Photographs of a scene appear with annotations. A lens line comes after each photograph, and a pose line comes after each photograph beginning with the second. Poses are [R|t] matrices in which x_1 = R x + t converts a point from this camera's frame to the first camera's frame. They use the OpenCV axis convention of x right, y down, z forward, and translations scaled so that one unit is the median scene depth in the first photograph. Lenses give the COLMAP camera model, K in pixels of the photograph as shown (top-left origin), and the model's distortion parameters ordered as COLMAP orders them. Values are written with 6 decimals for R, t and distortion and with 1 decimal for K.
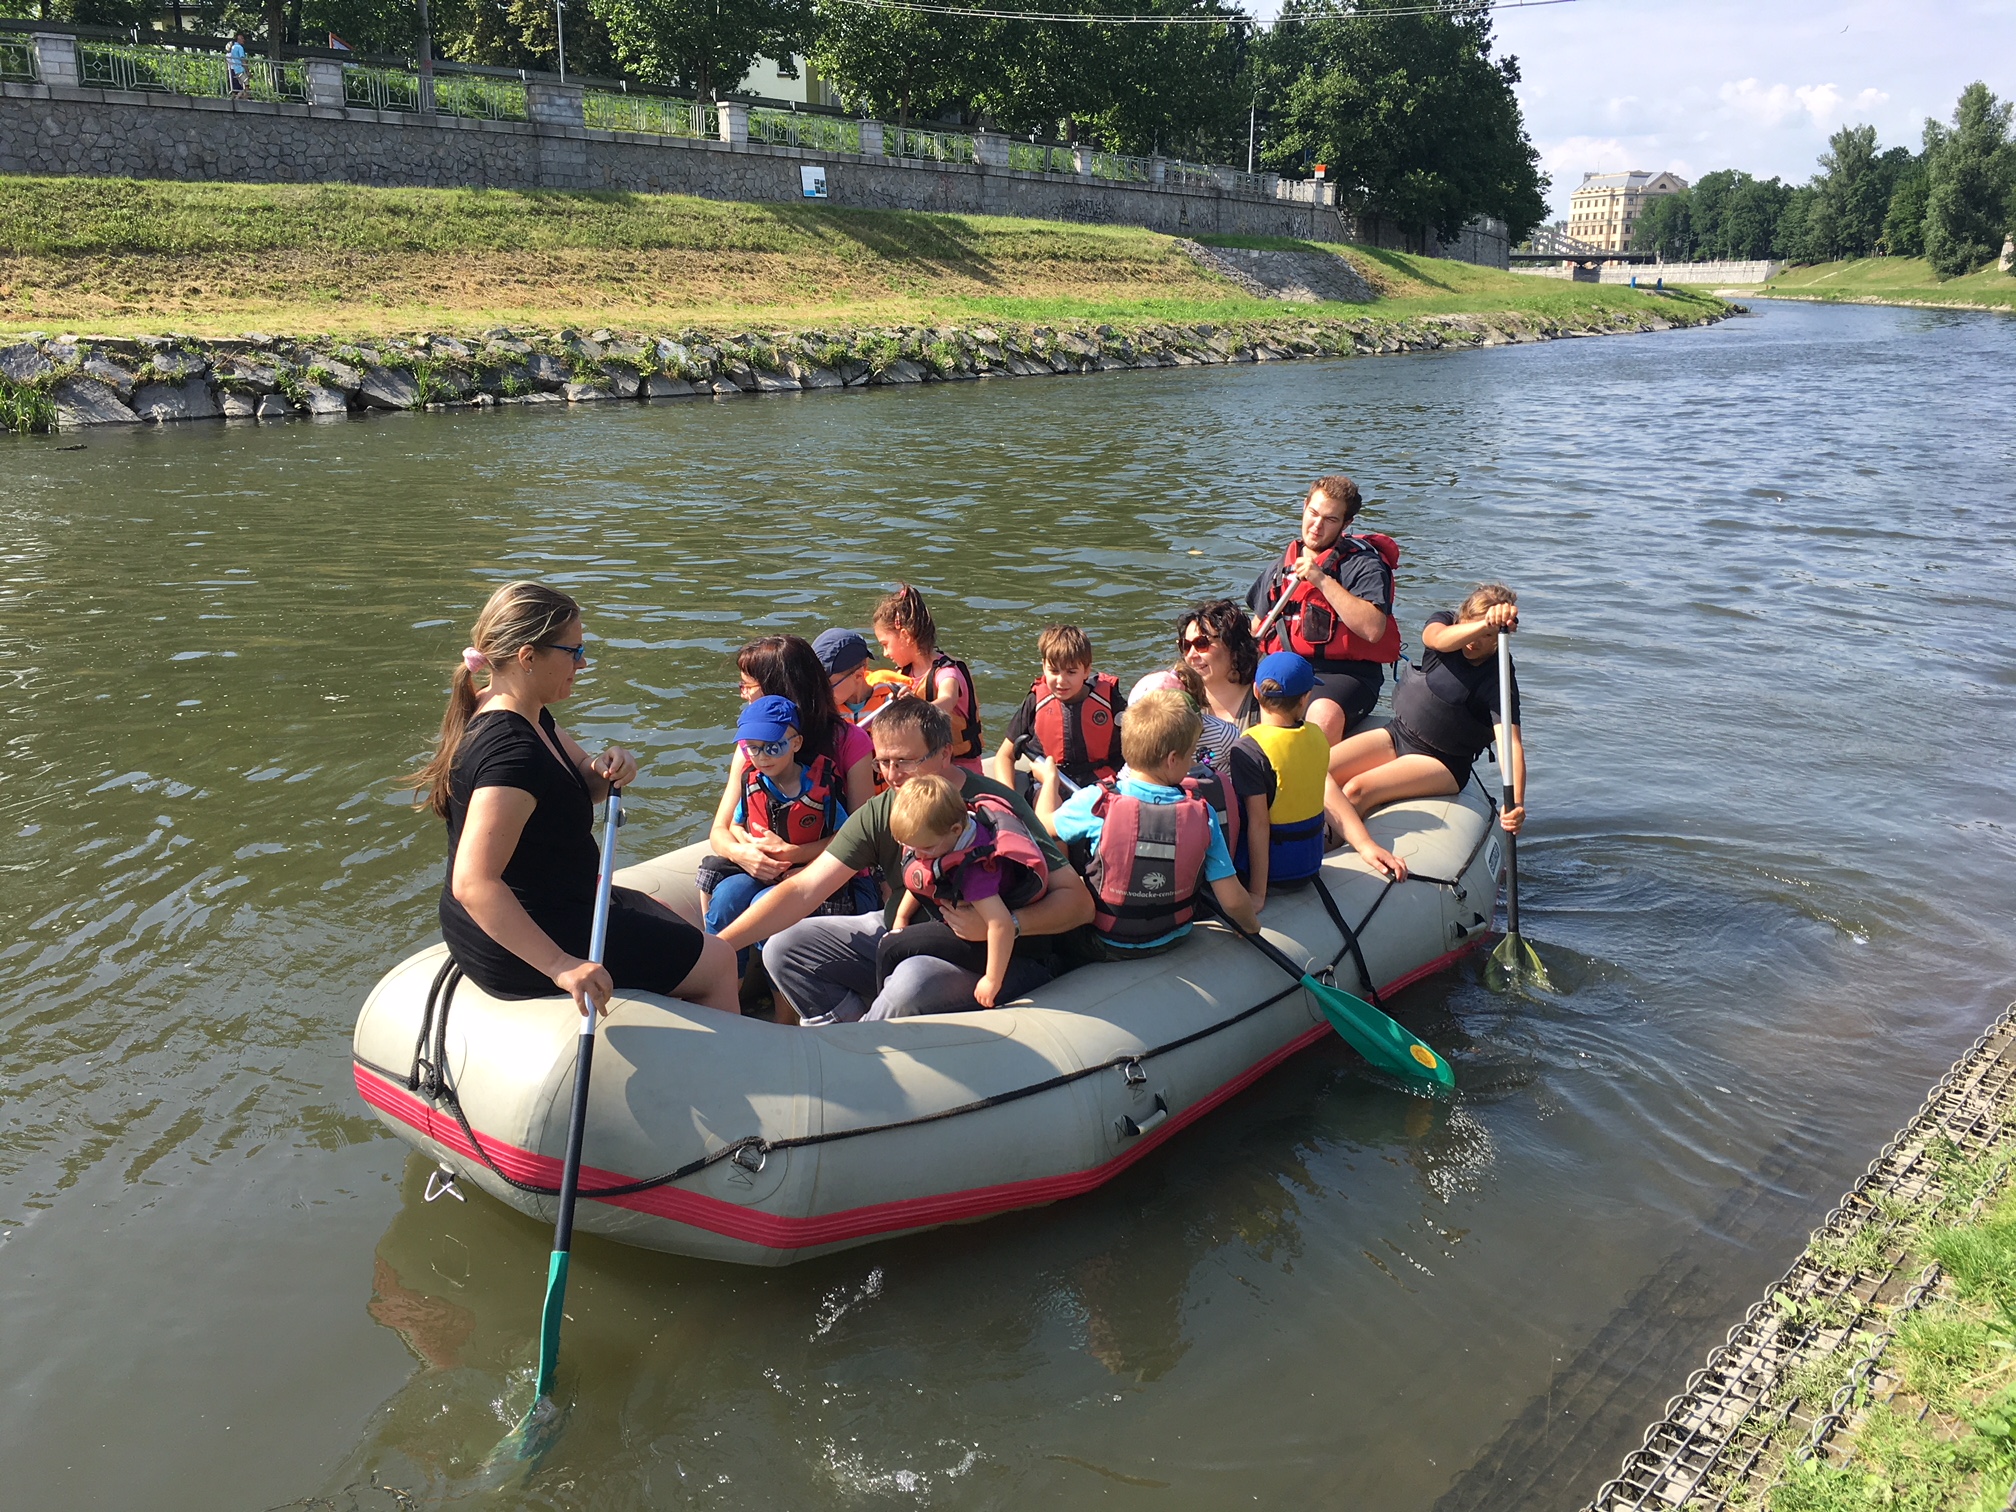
lens RADIAL K [[1719.0, 0, 1002.7], [0, 1719.0, 760.9], [0, 0, 1]] dist [0.091435, -0.134570]
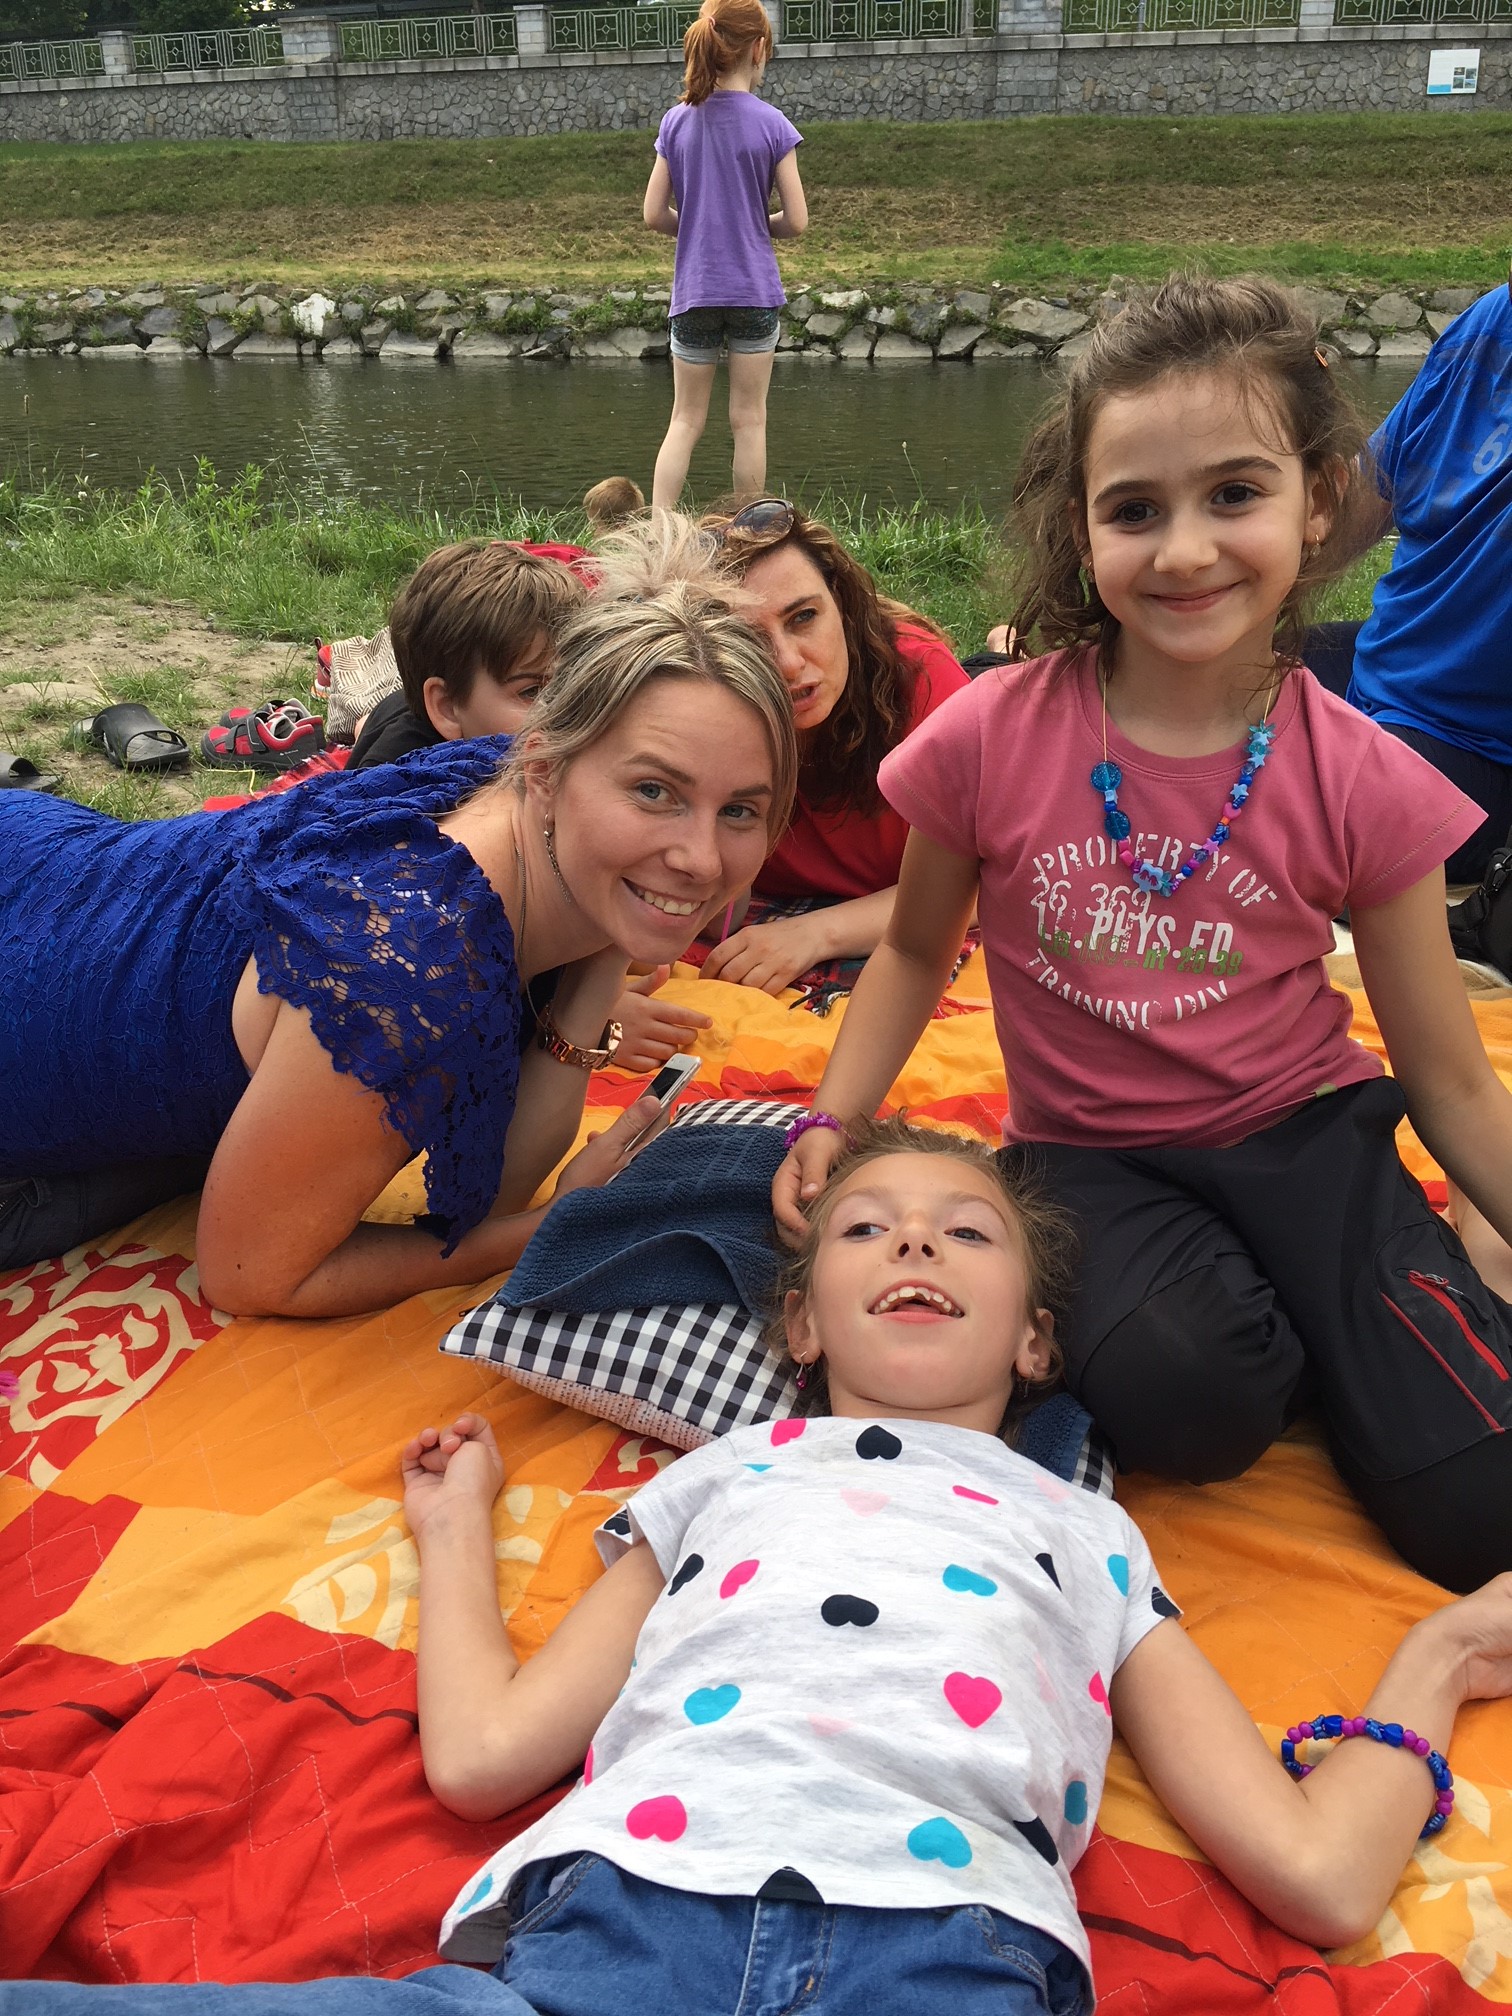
lens RADIAL K [[1723.4, 0, 761.1], [0, 1723.4, 1028.0], [0, 0, 1]] dist [0.020315, -0.048054]
pose [[0.441367, 0.380963, -0.812442, 0.772103], [-0.221229, 0.923653, 0.312926, -0.207646], [0.869628, 0.041620, 0.491950, 0.674192]]
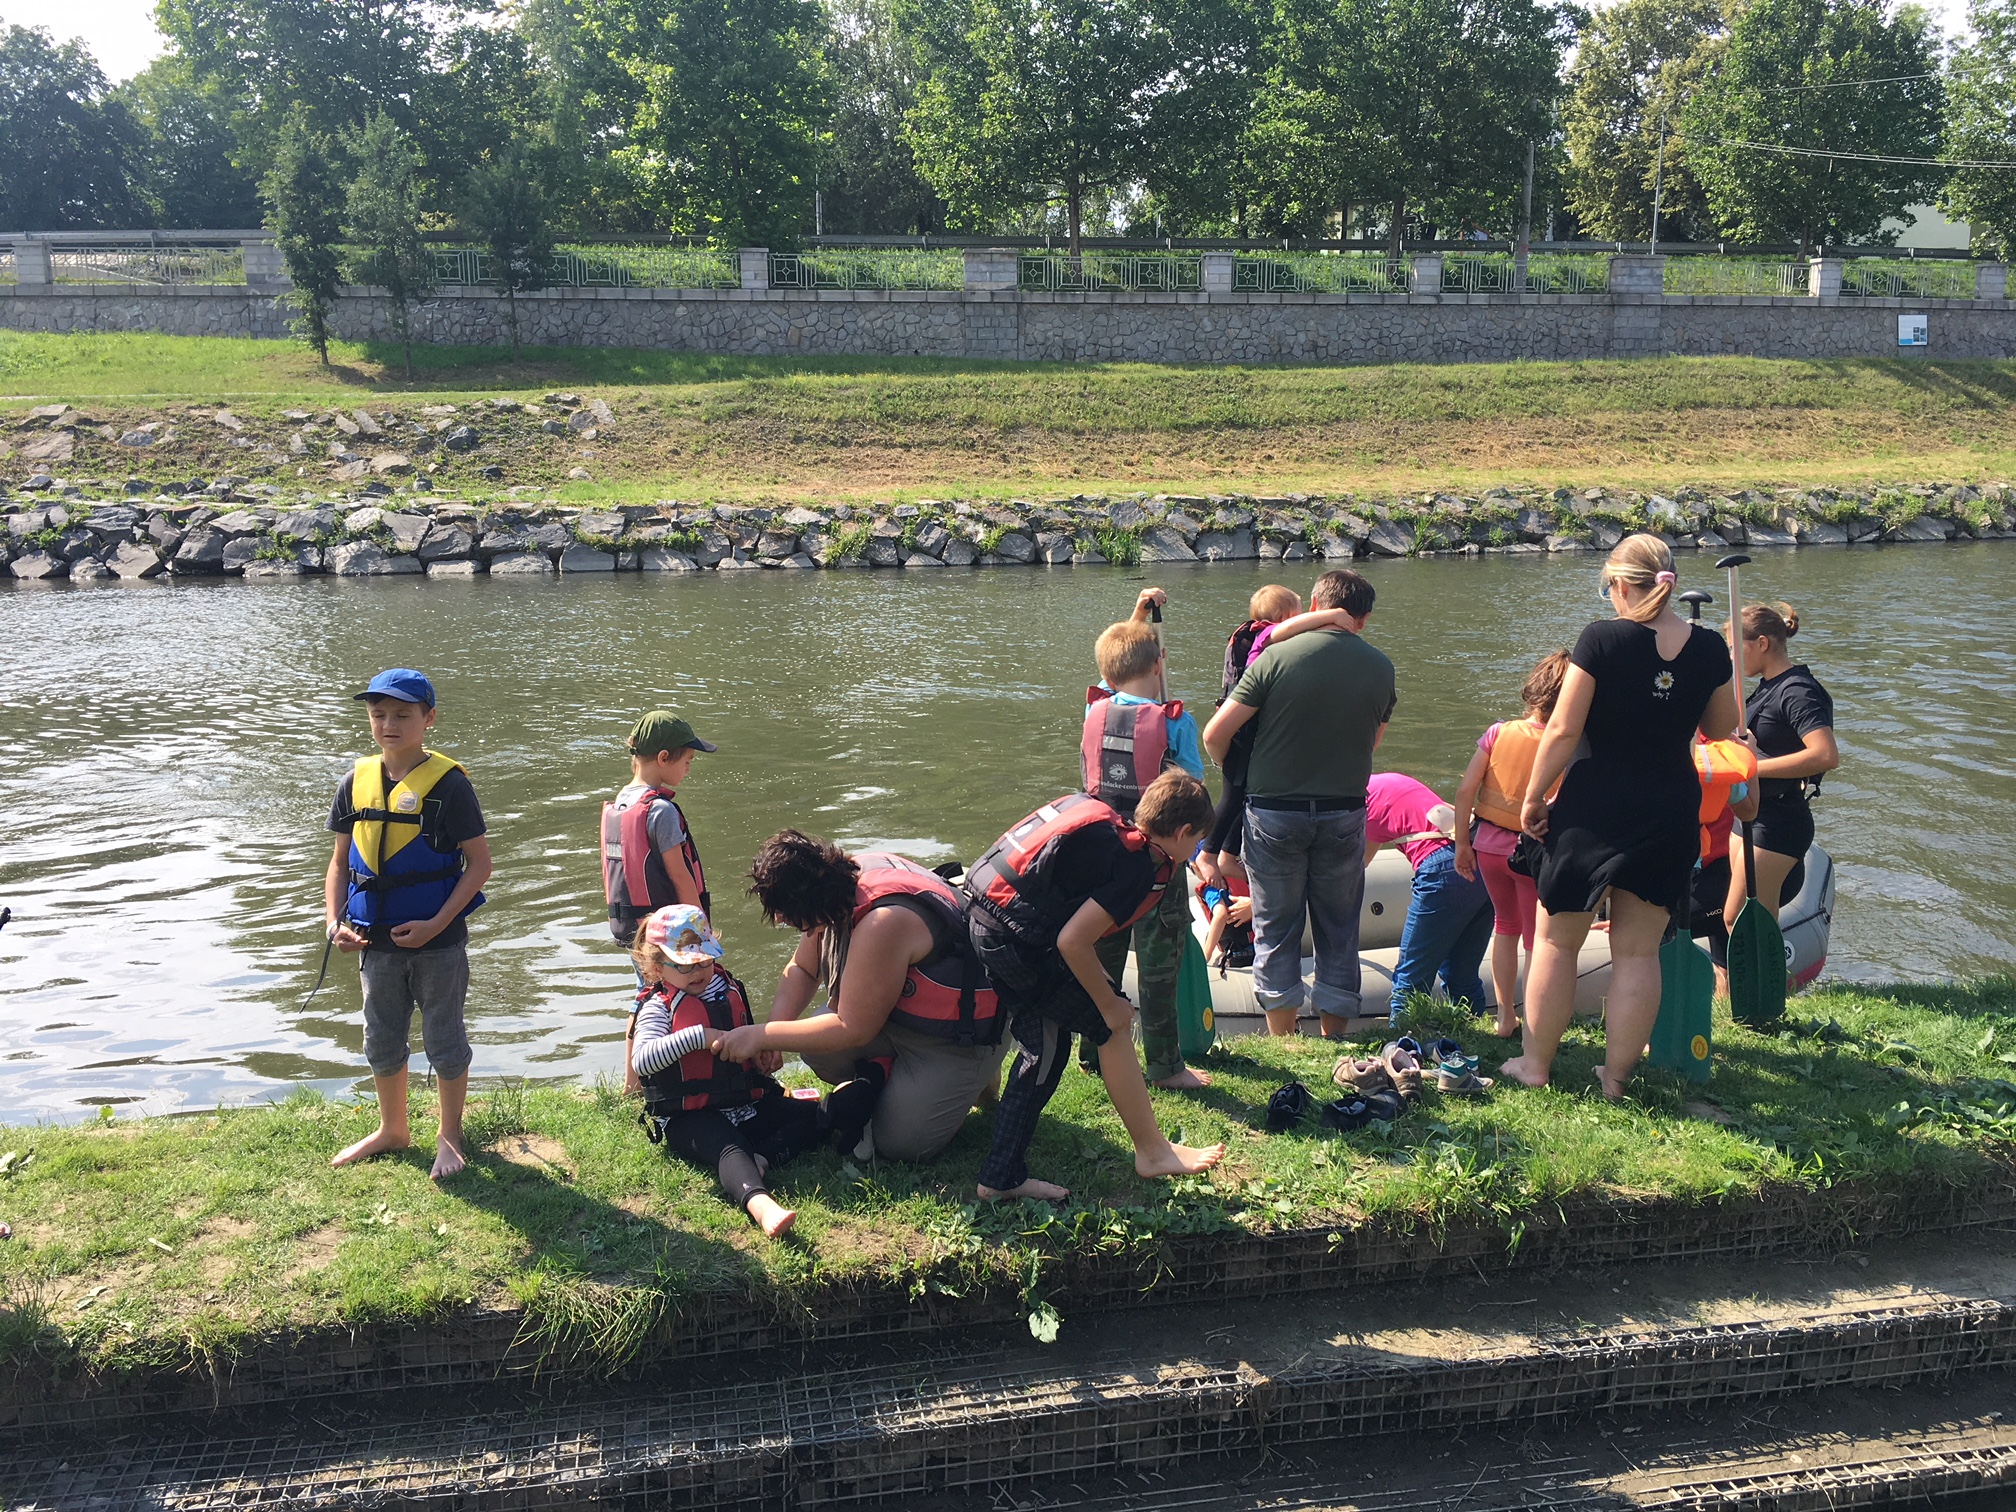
lens RADIAL K [[1719.0, 0, 995.8], [0, 1719.0, 755.9], [0, 0, 1]] dist [0.091435, -0.134570]
pose [[0.806798, 0.105126, -0.581399, 0.110962], [-0.149560, 0.988332, -0.028837, 0.008830], [0.571584, 0.110220, 0.813107, -0.092881]]
